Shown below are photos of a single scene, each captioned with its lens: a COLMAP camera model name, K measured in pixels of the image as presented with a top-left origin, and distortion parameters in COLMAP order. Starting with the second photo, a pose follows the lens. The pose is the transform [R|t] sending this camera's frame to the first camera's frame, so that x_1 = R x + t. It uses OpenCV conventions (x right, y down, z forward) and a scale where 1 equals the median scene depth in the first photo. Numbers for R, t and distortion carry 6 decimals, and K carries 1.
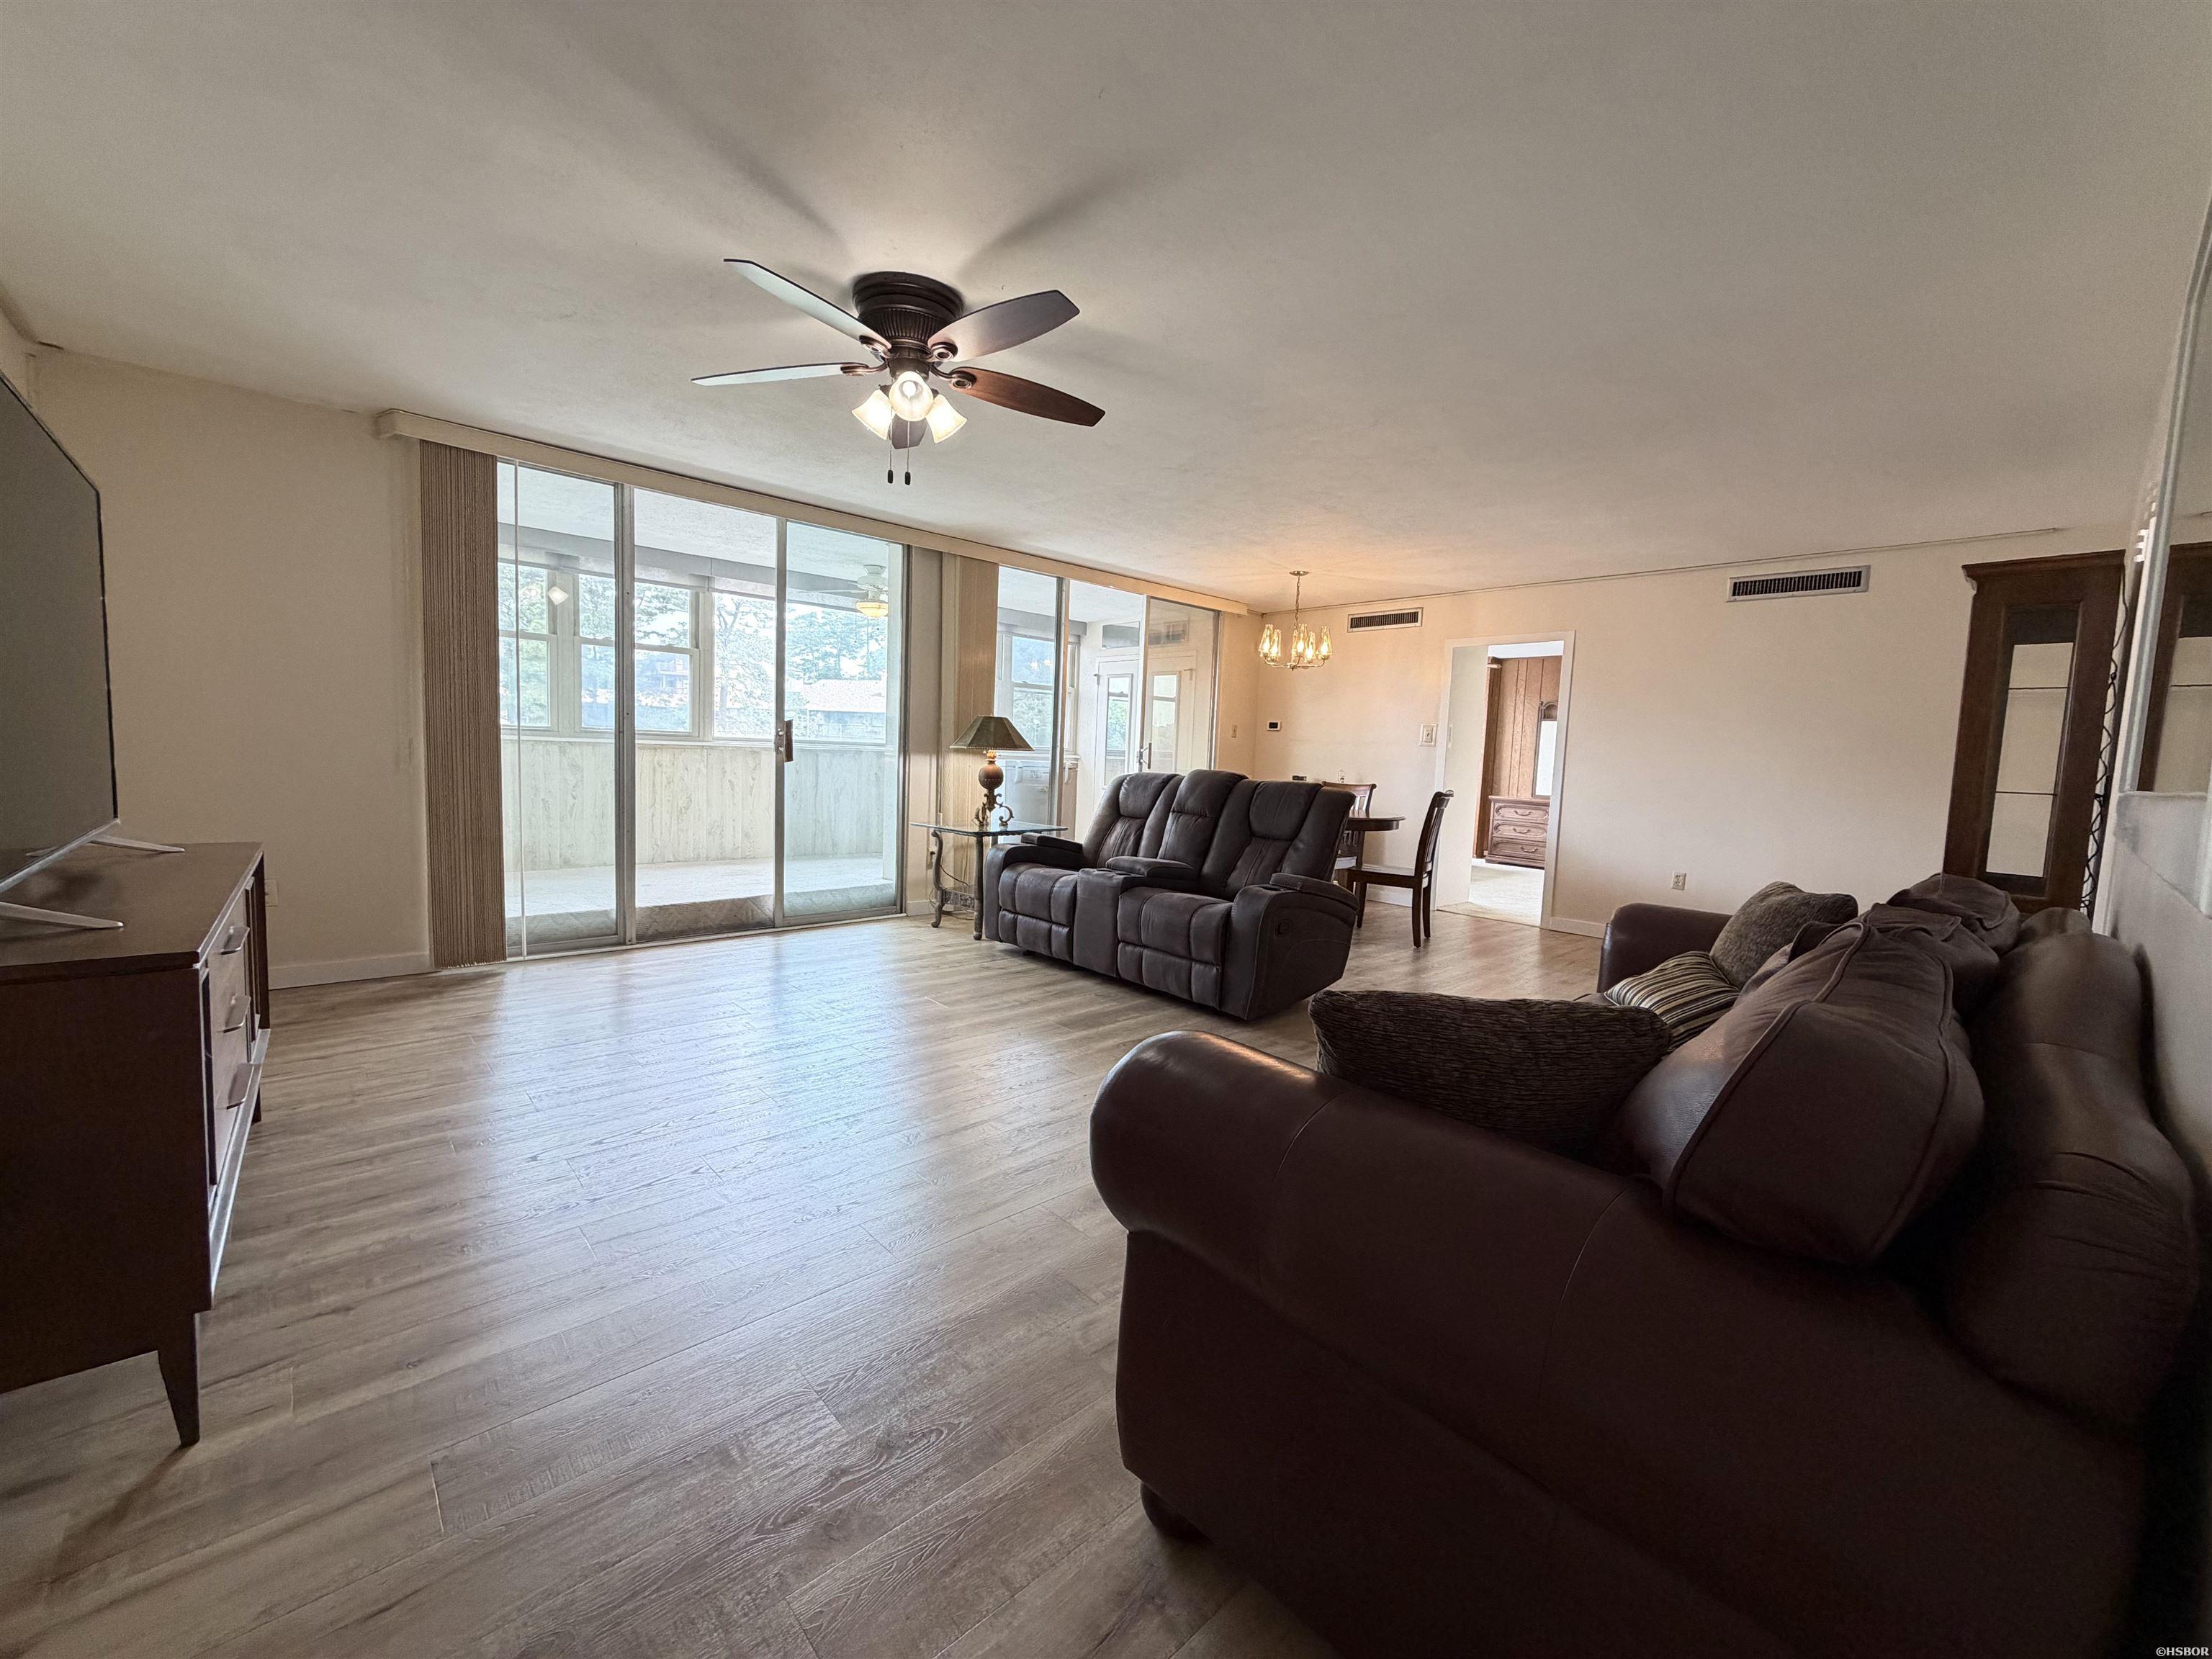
lens RADIAL K [[884.0, 0, 1114.2], [0, 884.0, 823.3], [0, 0, 1]] dist [0.001732, -0.000141]
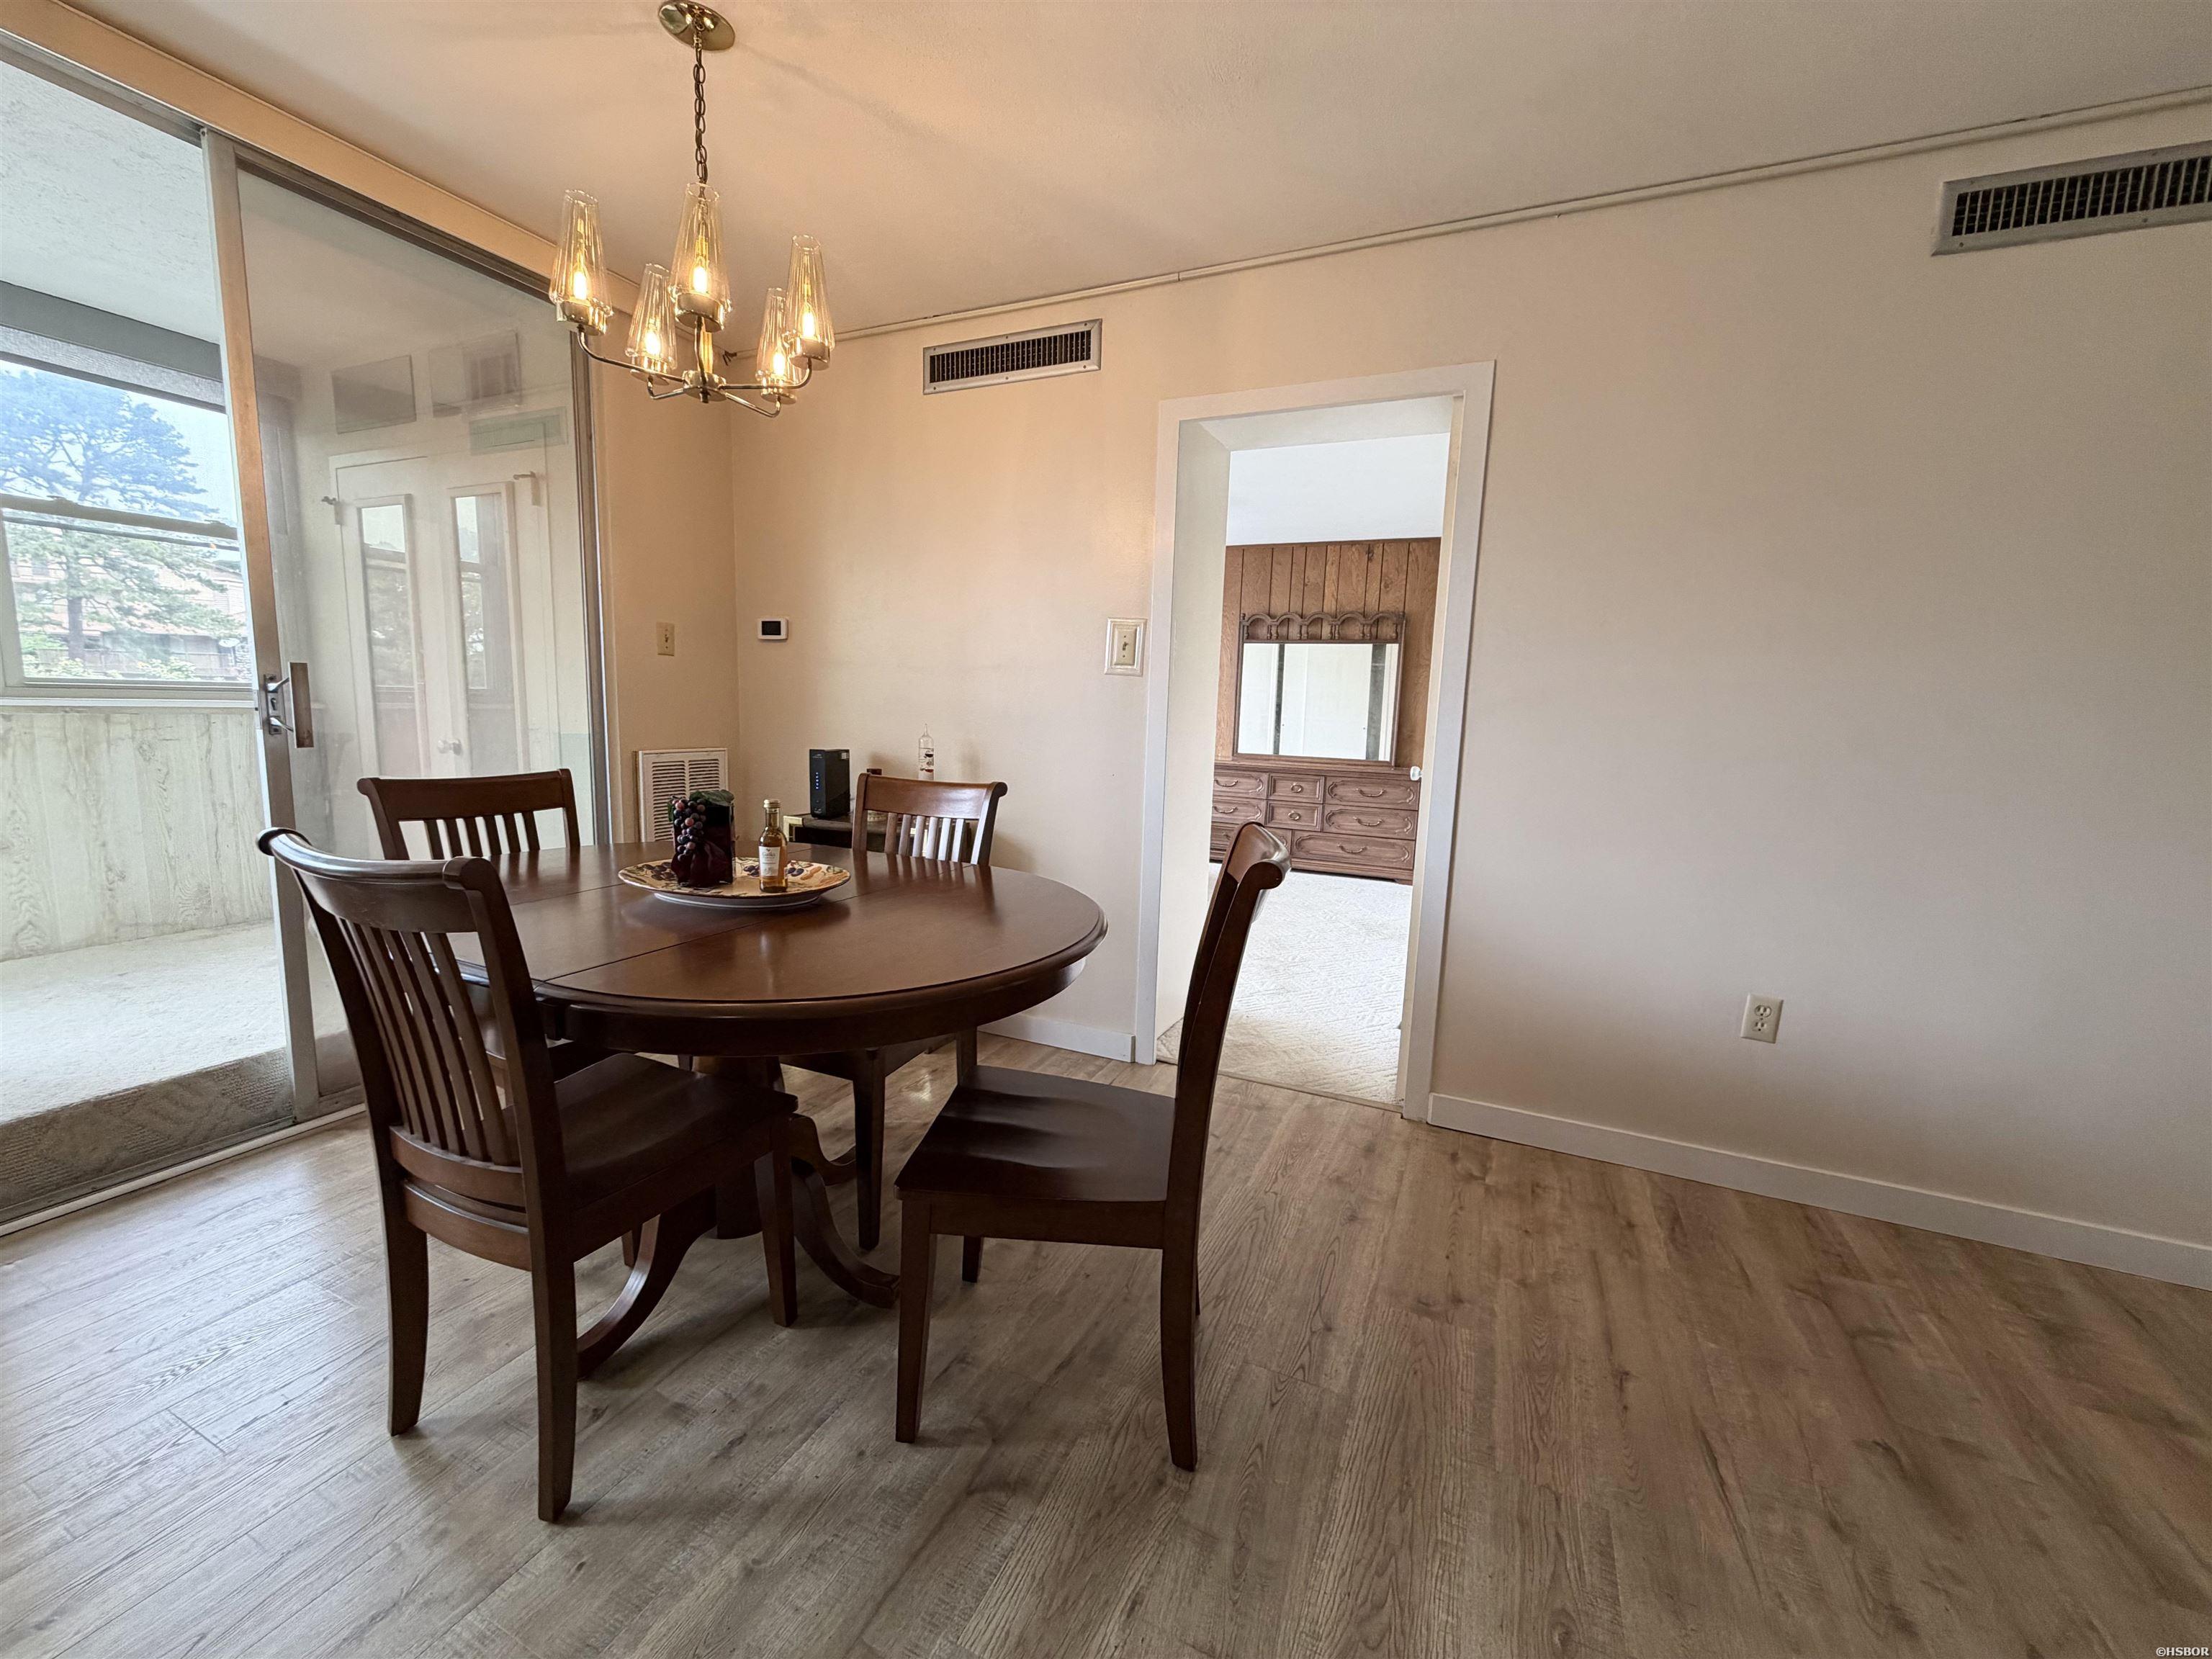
lens RADIAL K [[884.0, 0, 1105.9], [0, 884.0, 830.1], [0, 0, 1]] dist [0.001732, -0.000141]
pose [[0.923269, -0.063503, 0.378868, 0.188371], [0.034511, 0.995965, 0.082838, -0.050176], [-0.382600, -0.063406, 0.921736, 0.625584]]
